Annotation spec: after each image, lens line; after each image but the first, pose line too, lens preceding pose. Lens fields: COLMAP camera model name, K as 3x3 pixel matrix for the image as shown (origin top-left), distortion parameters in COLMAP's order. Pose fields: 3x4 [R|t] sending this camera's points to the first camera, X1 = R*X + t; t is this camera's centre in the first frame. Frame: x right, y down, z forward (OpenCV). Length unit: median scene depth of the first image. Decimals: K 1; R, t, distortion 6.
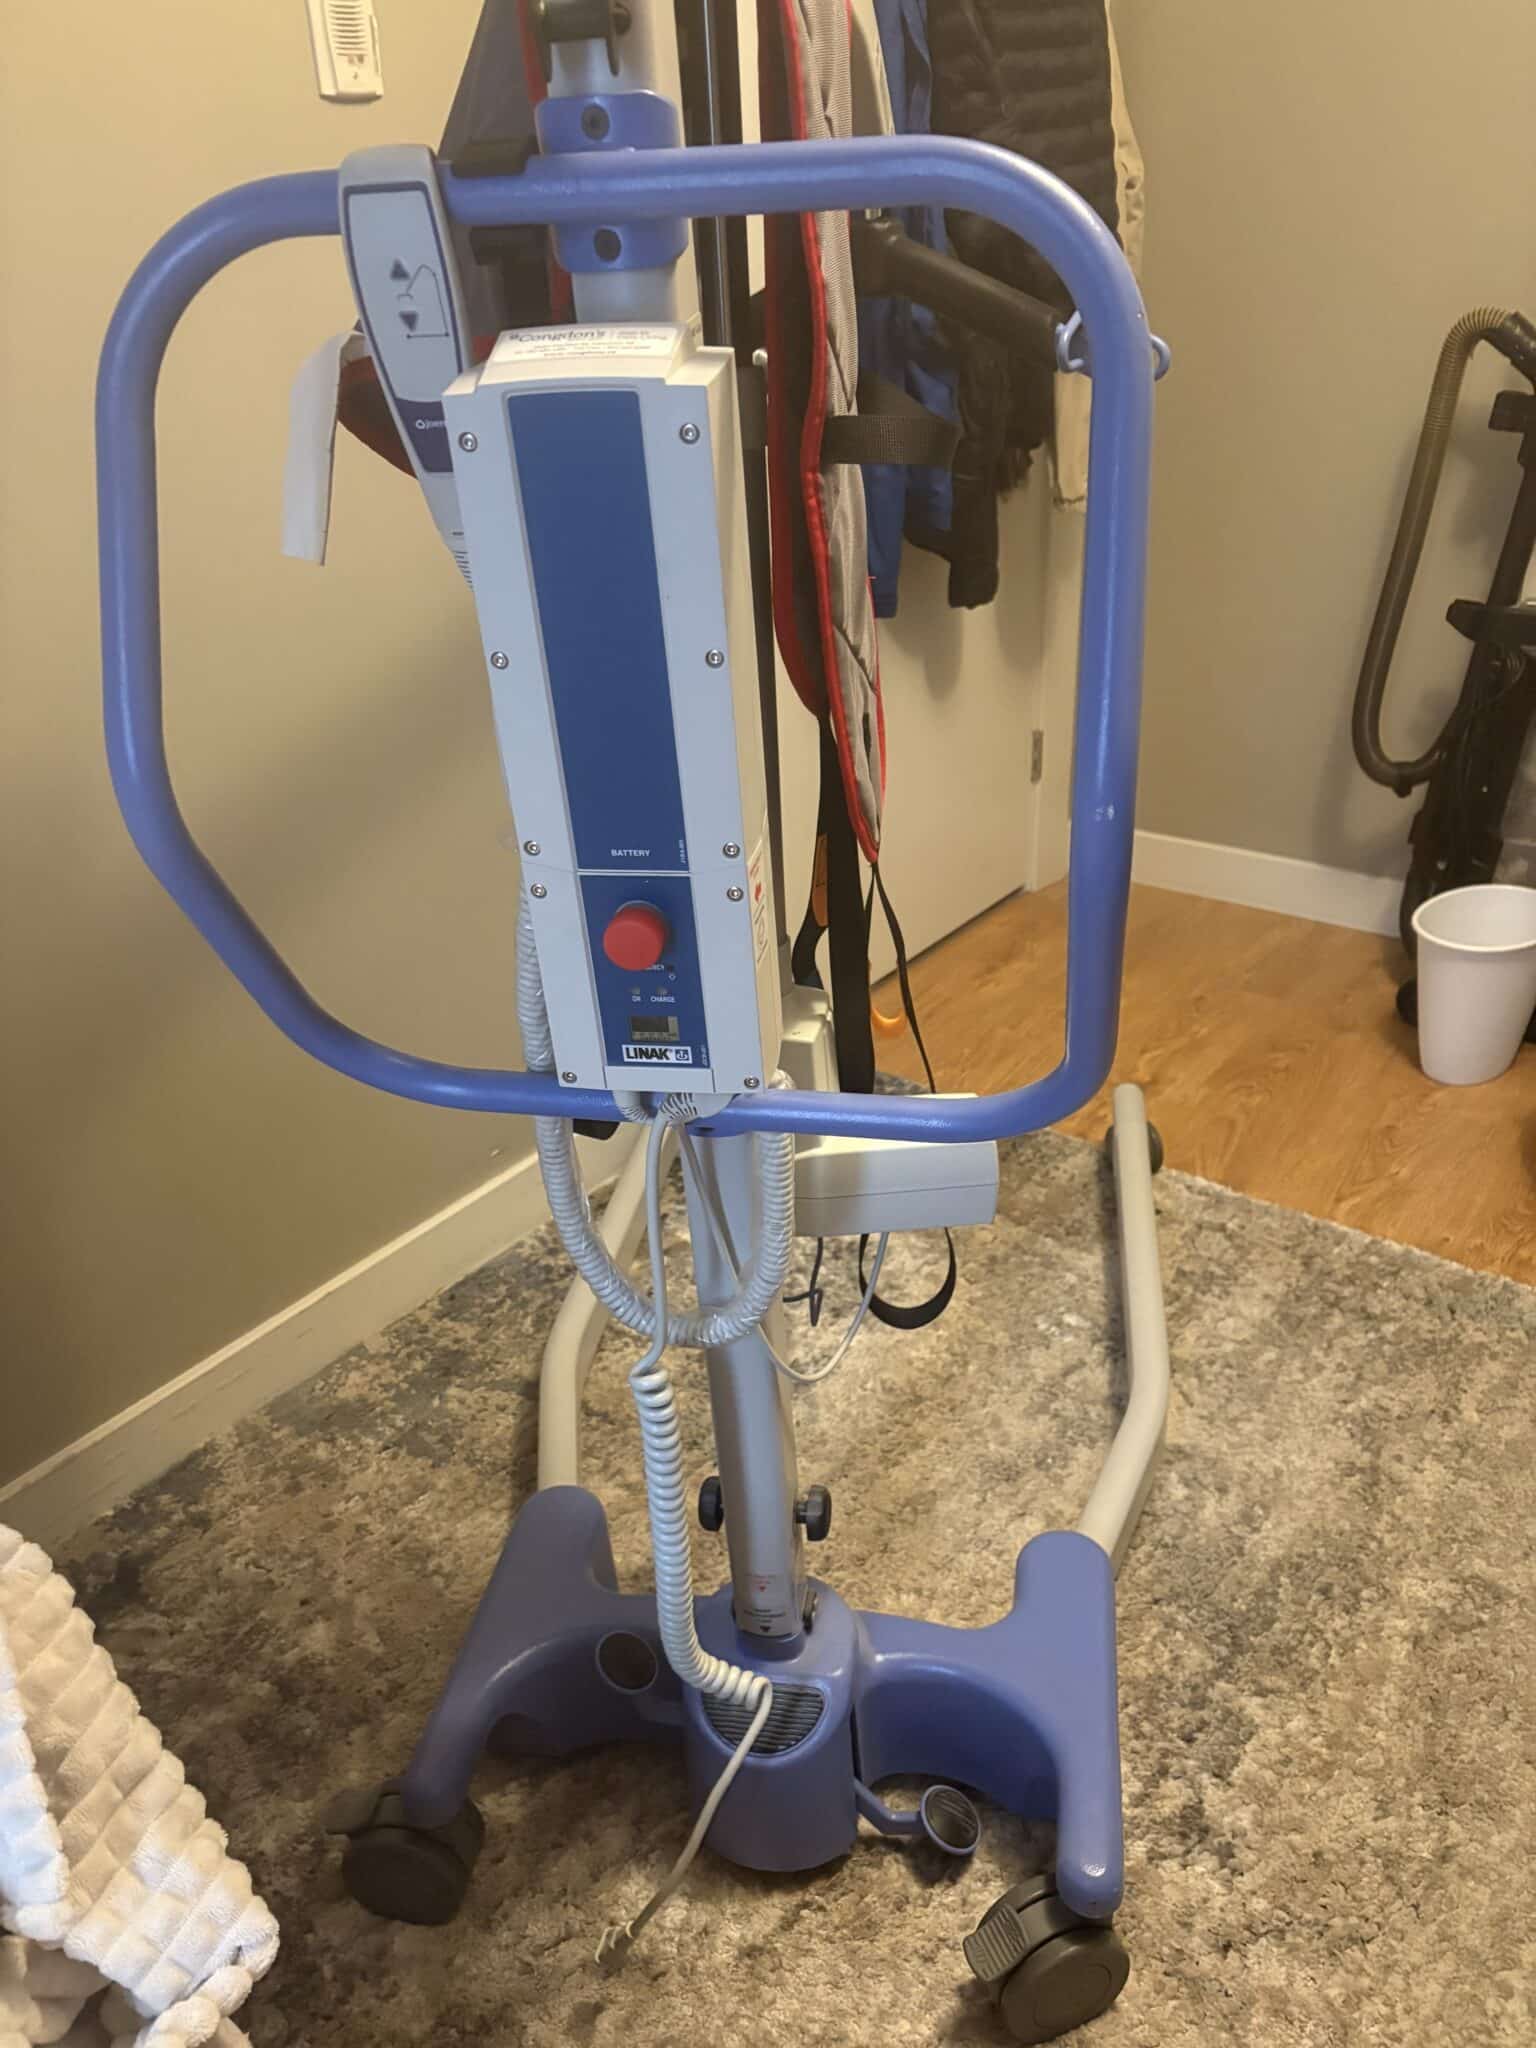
lens RADIAL K [[1548.6, 0, 769.7], [0, 1548.6, 1022.4], [0, 0, 1]] dist [0.012671, -0.014102]
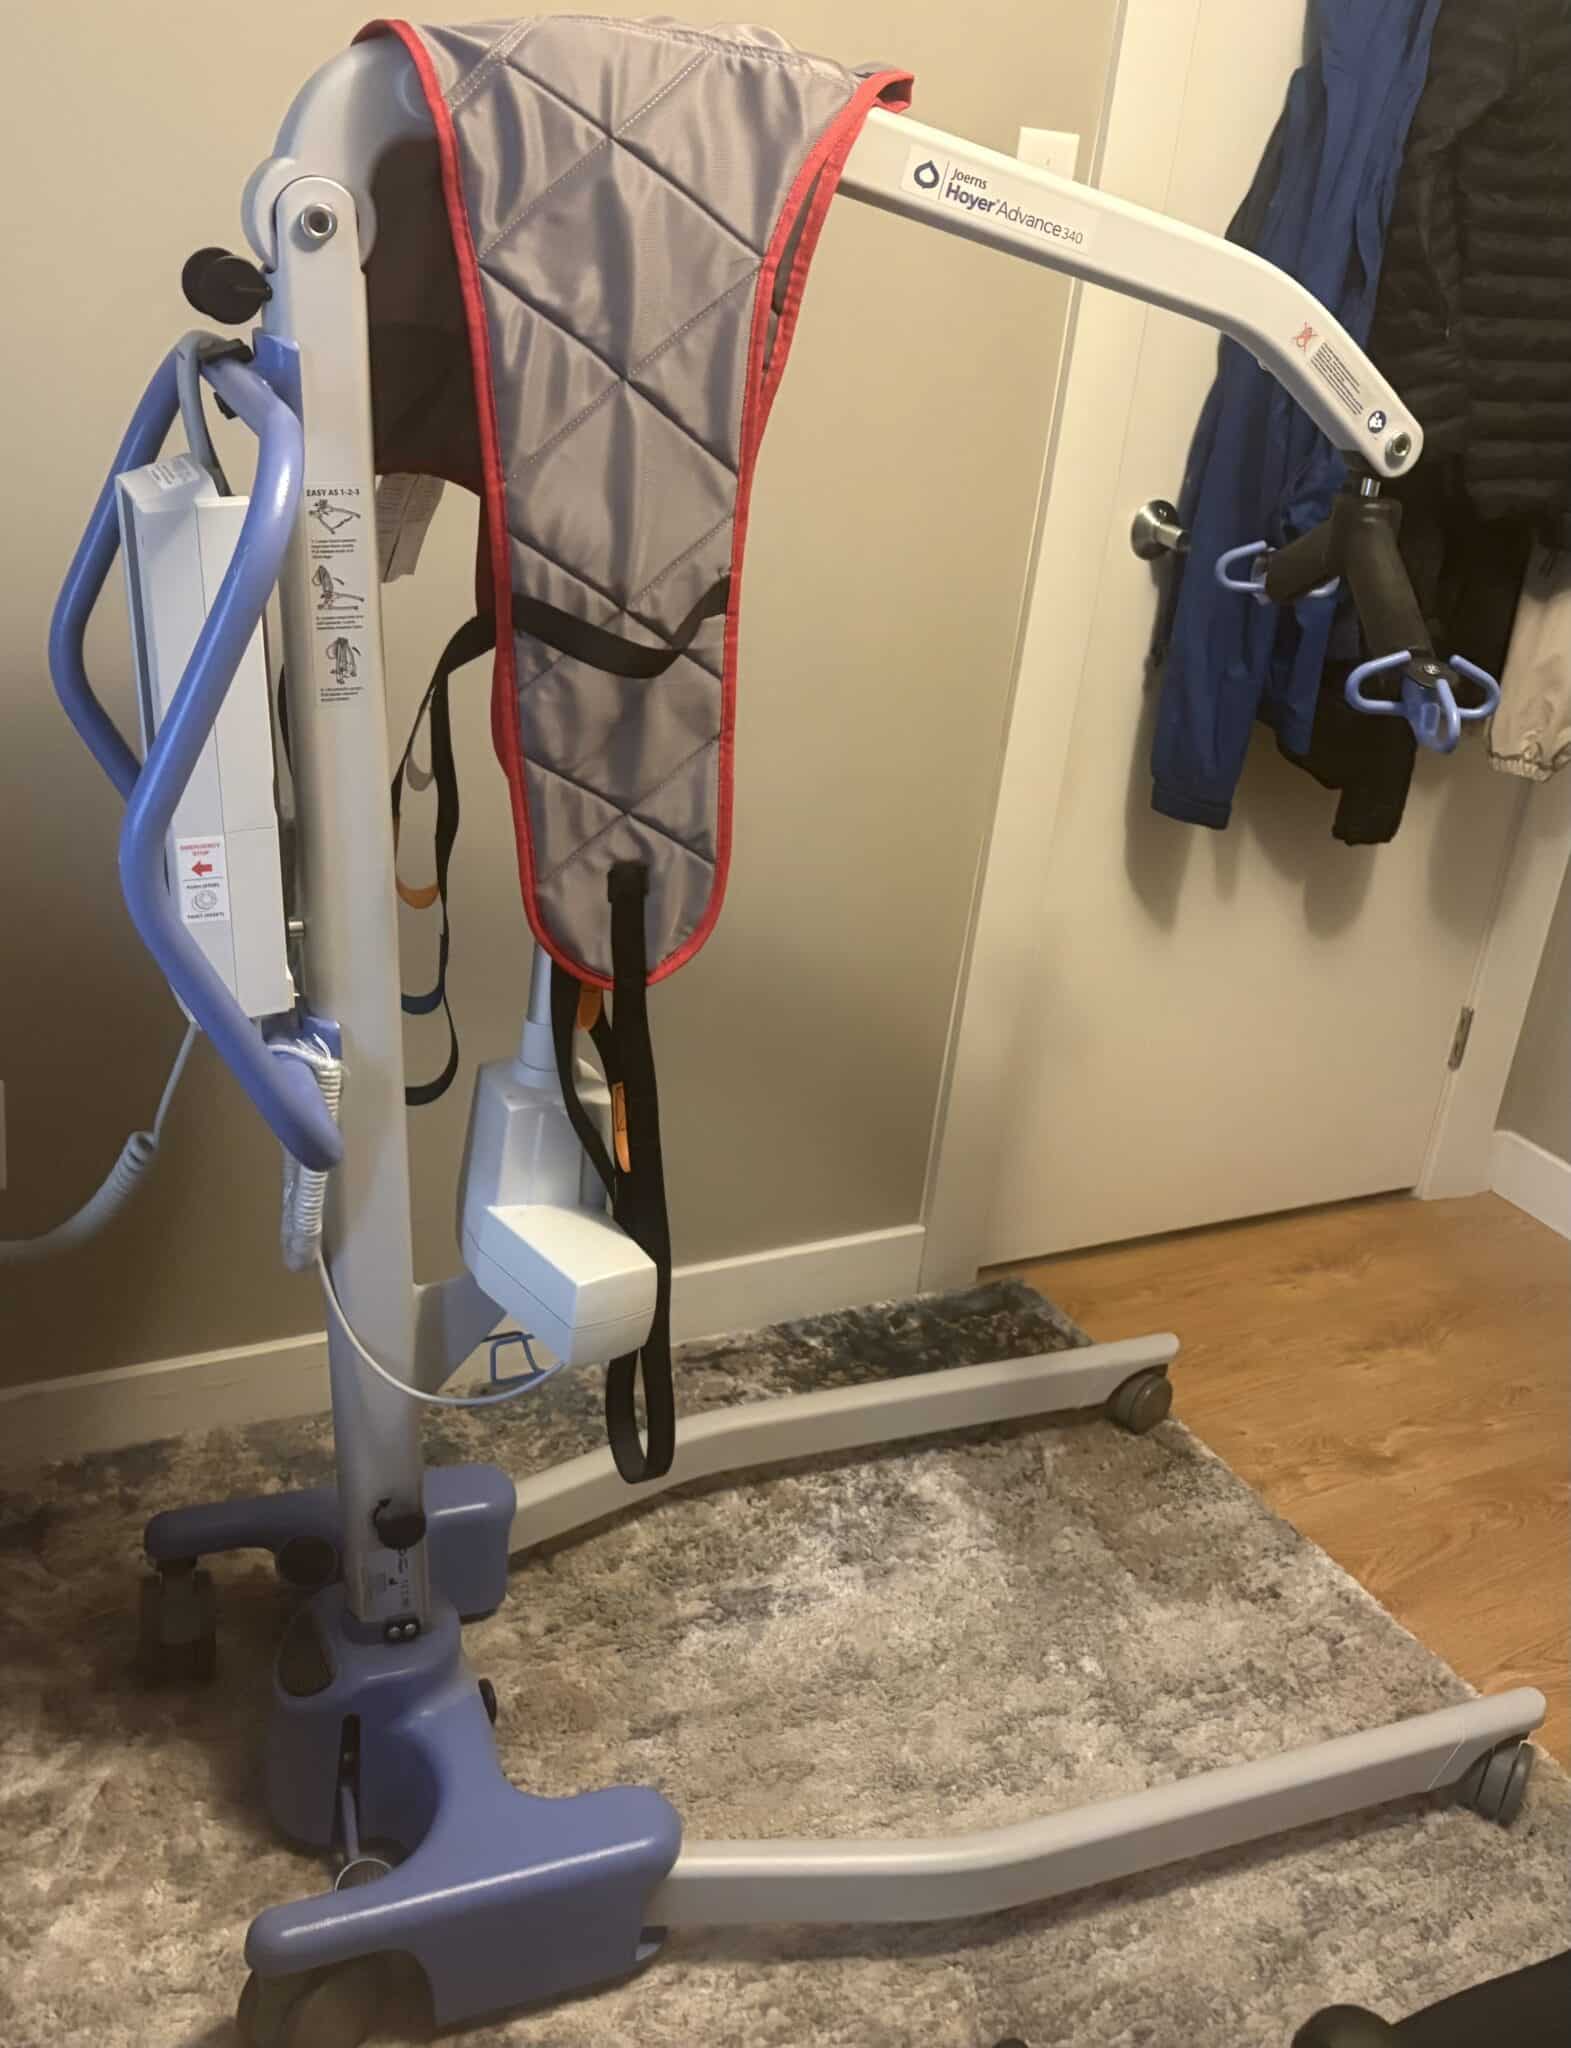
lens RADIAL K [[1977.8, 0, 785.5], [0, 1977.8, 1024.9], [0, 0, 1]] dist [0.014016, 0.000000]
pose [[0.918488, 0.302649, -0.254527, 0.234853], [-0.323581, 0.945187, -0.043789, -0.043659], [0.227322, 0.122580, 0.966074, -0.151128]]
